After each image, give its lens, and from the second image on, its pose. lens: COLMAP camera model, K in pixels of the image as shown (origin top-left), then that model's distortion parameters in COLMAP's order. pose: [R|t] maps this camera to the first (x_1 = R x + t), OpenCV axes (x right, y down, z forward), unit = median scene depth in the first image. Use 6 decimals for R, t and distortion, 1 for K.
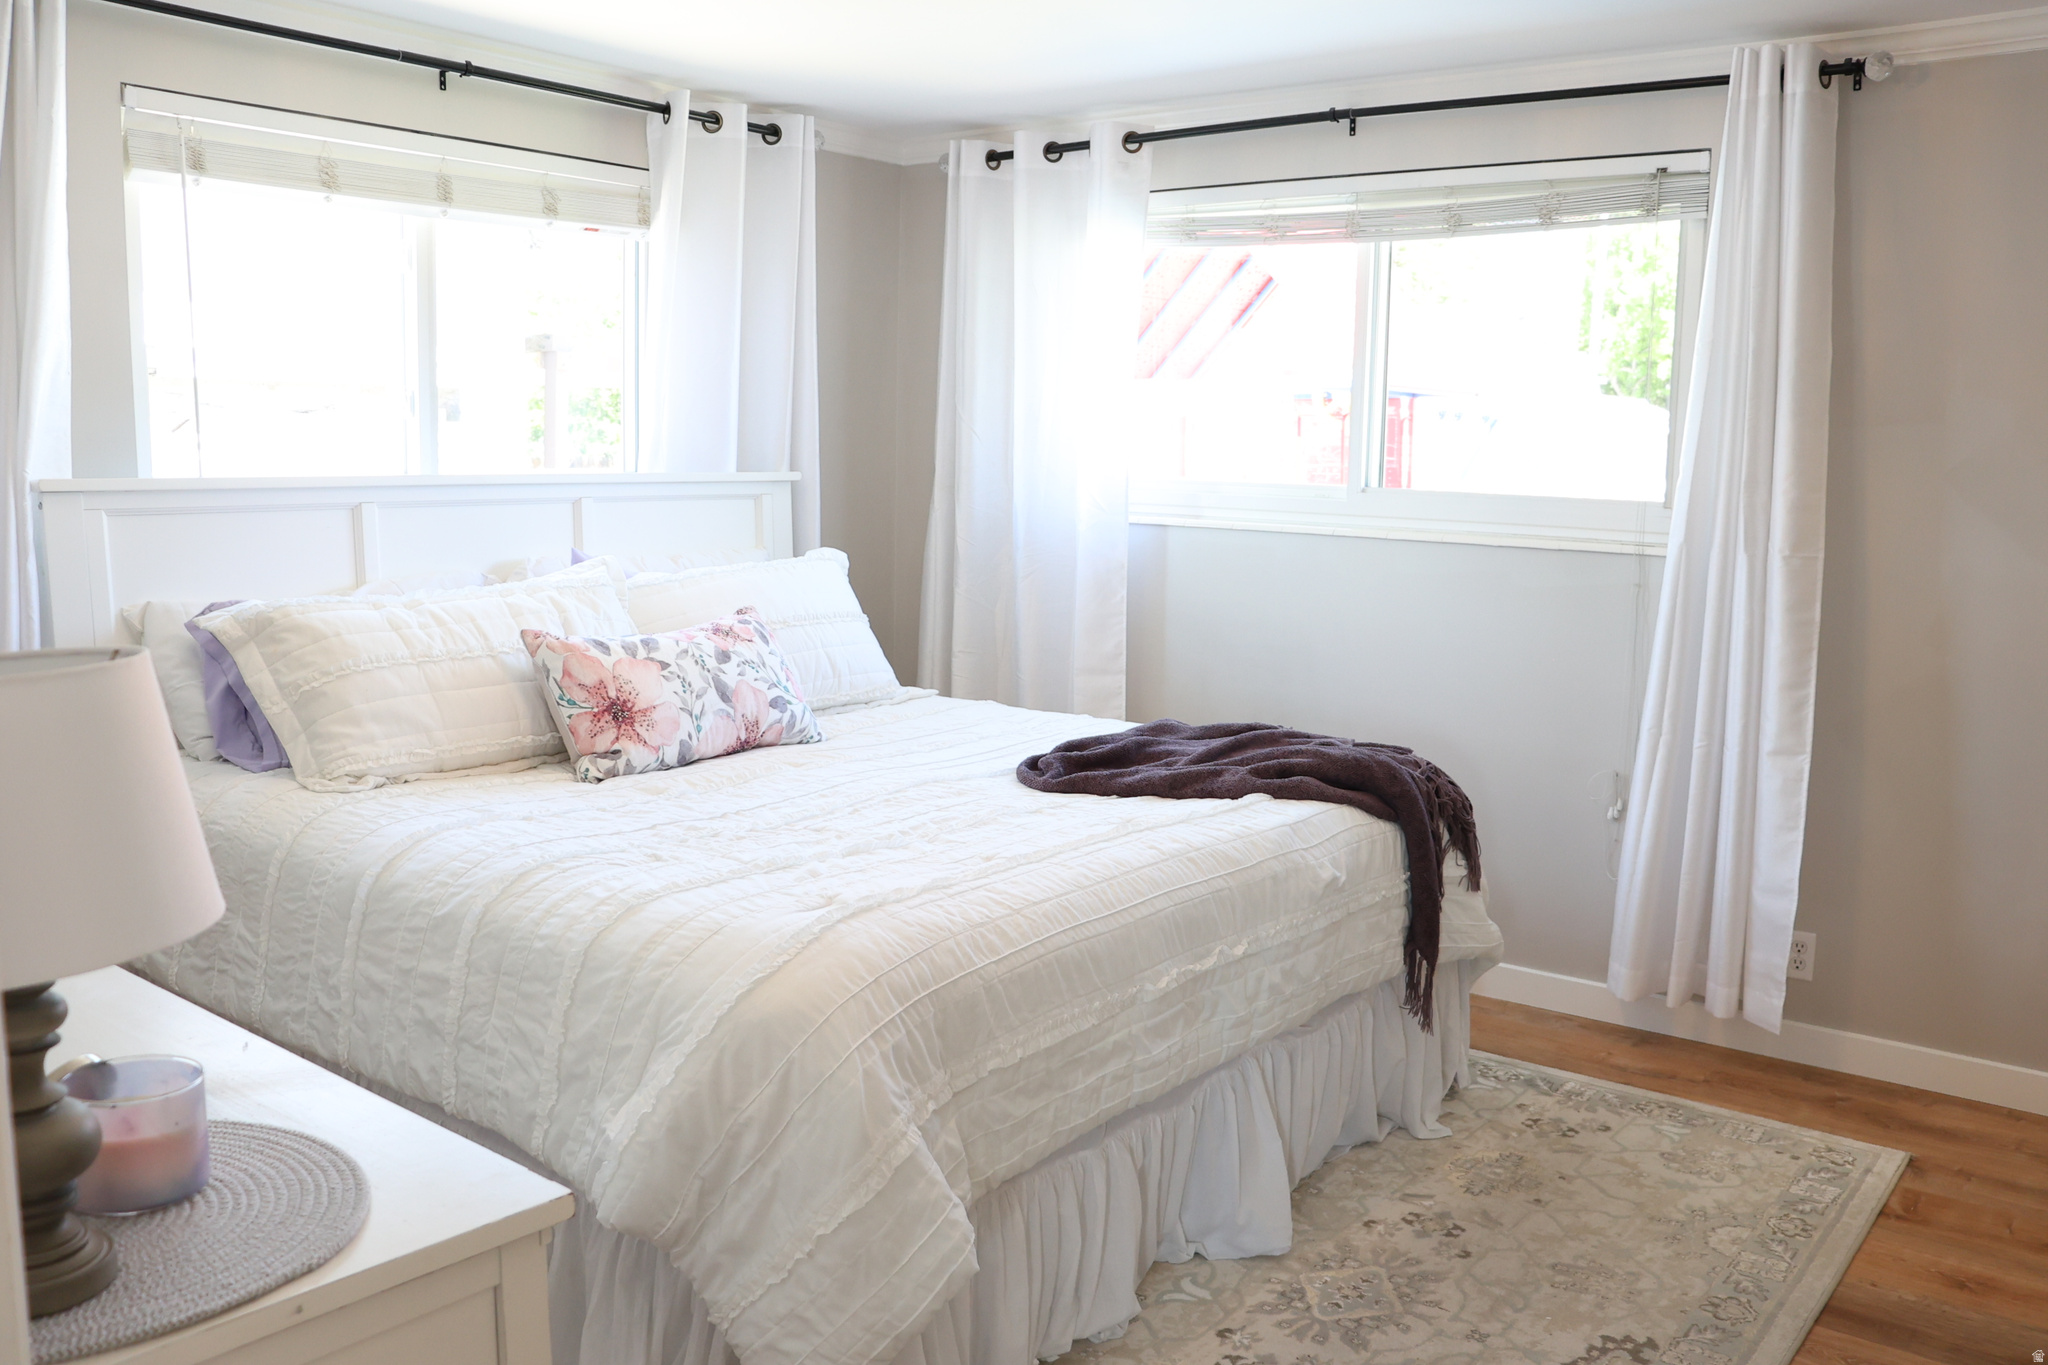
lens RADIAL K [[1686.0, 0, 1023.2], [0, 1686.0, 683.5], [0, 0, 1]] dist [-0.153239, 0.124996]
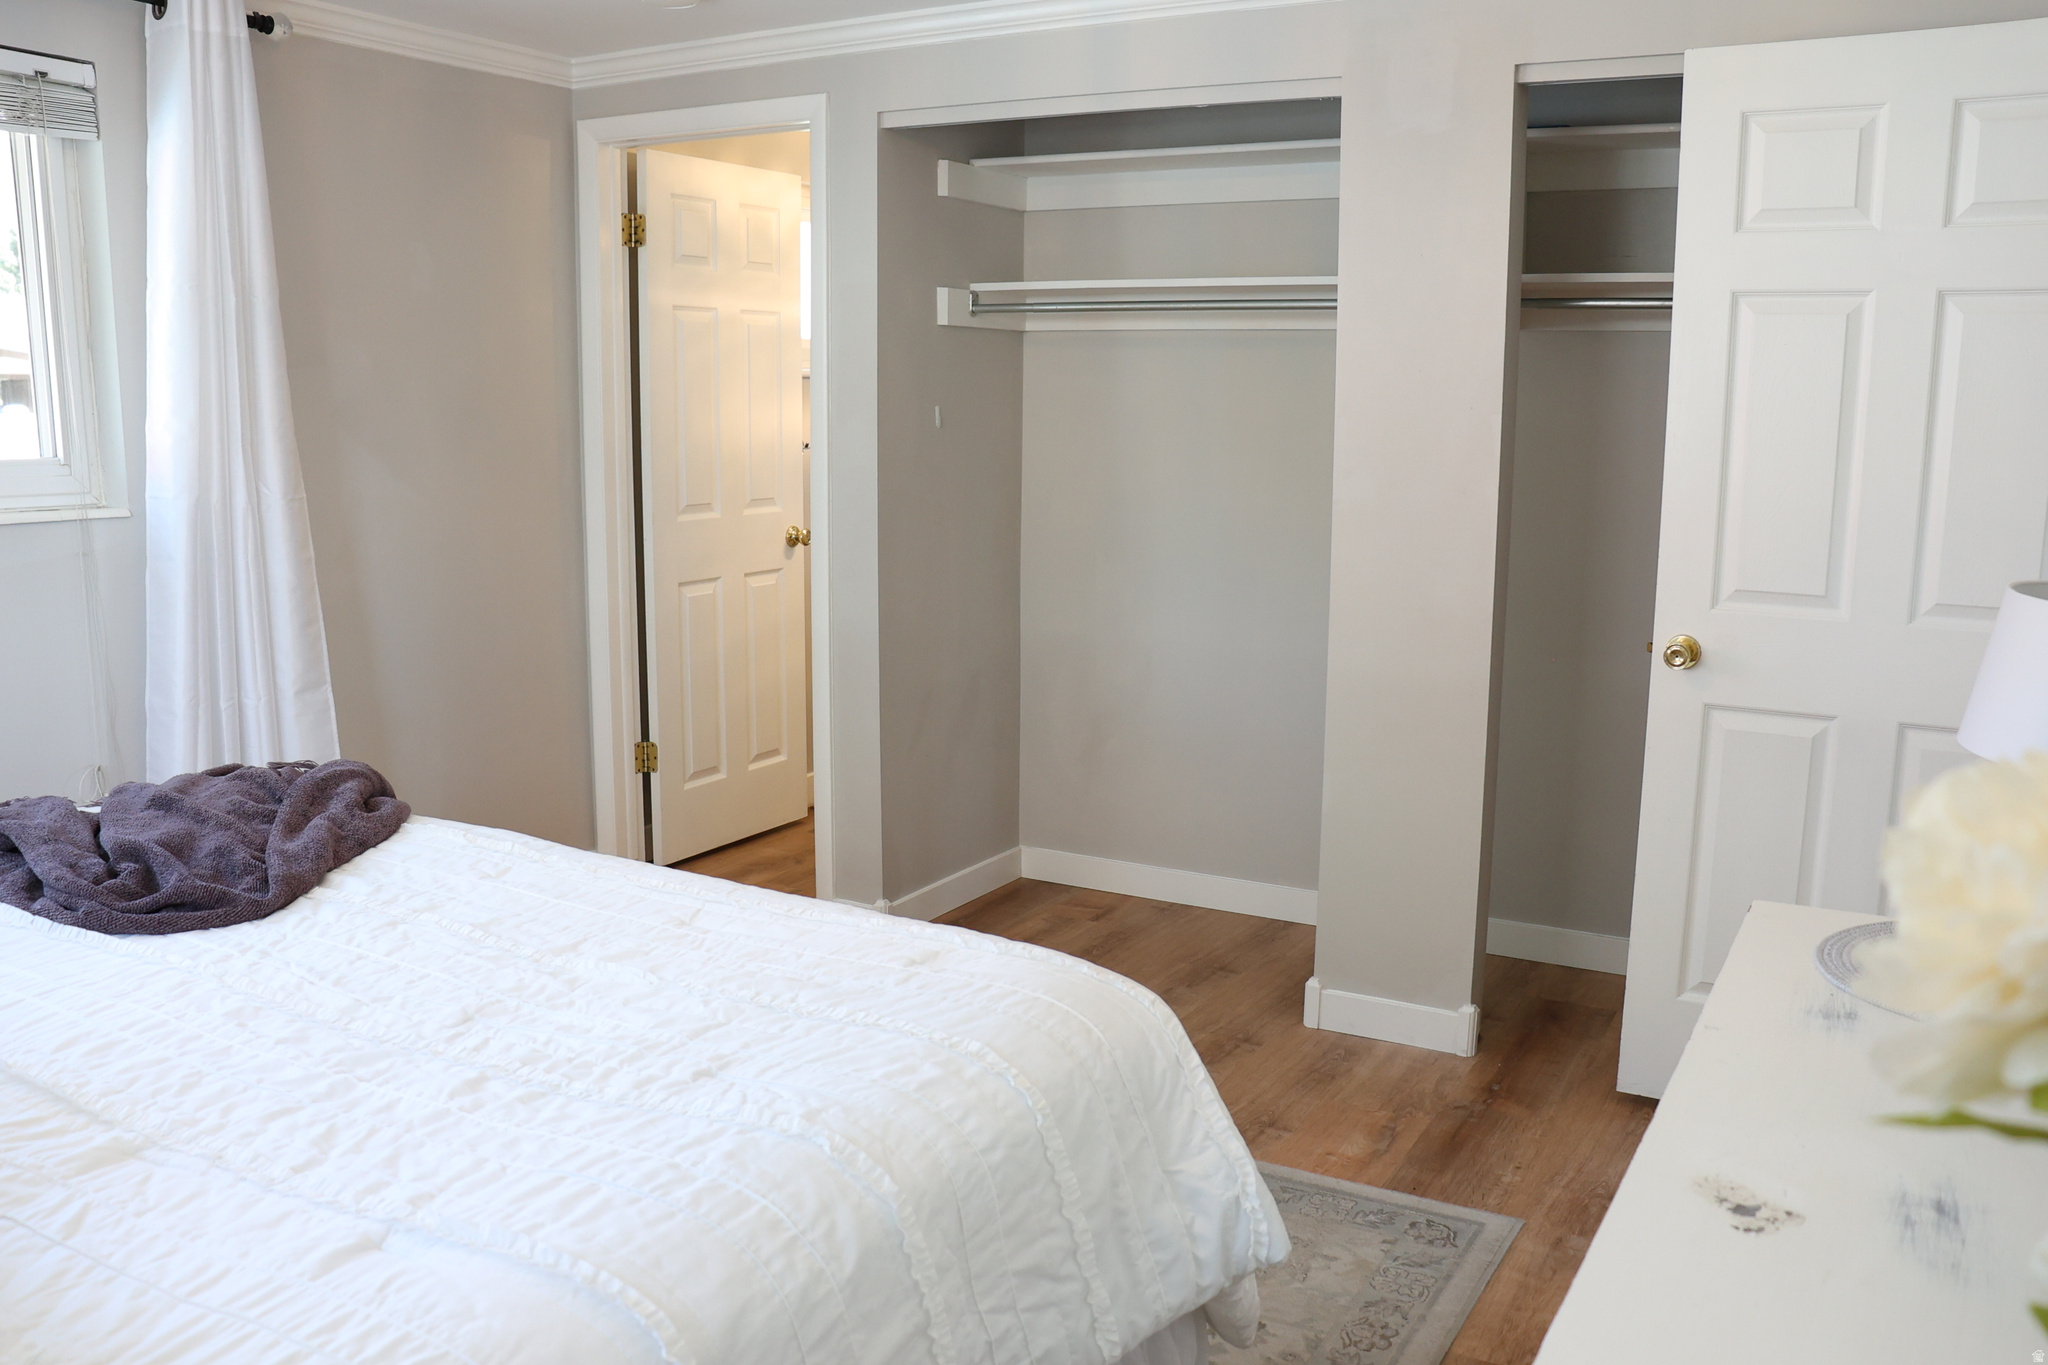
lens RADIAL K [[1686.0, 0, 1025.9], [0, 1686.0, 689.2], [0, 0, 1]] dist [-0.153239, 0.124996]
pose [[-0.154565, -0.183585, 0.970776, -0.579605], [0.121871, 0.971537, 0.203133, -0.107431], [-0.980437, 0.149706, -0.127792, 0.648643]]
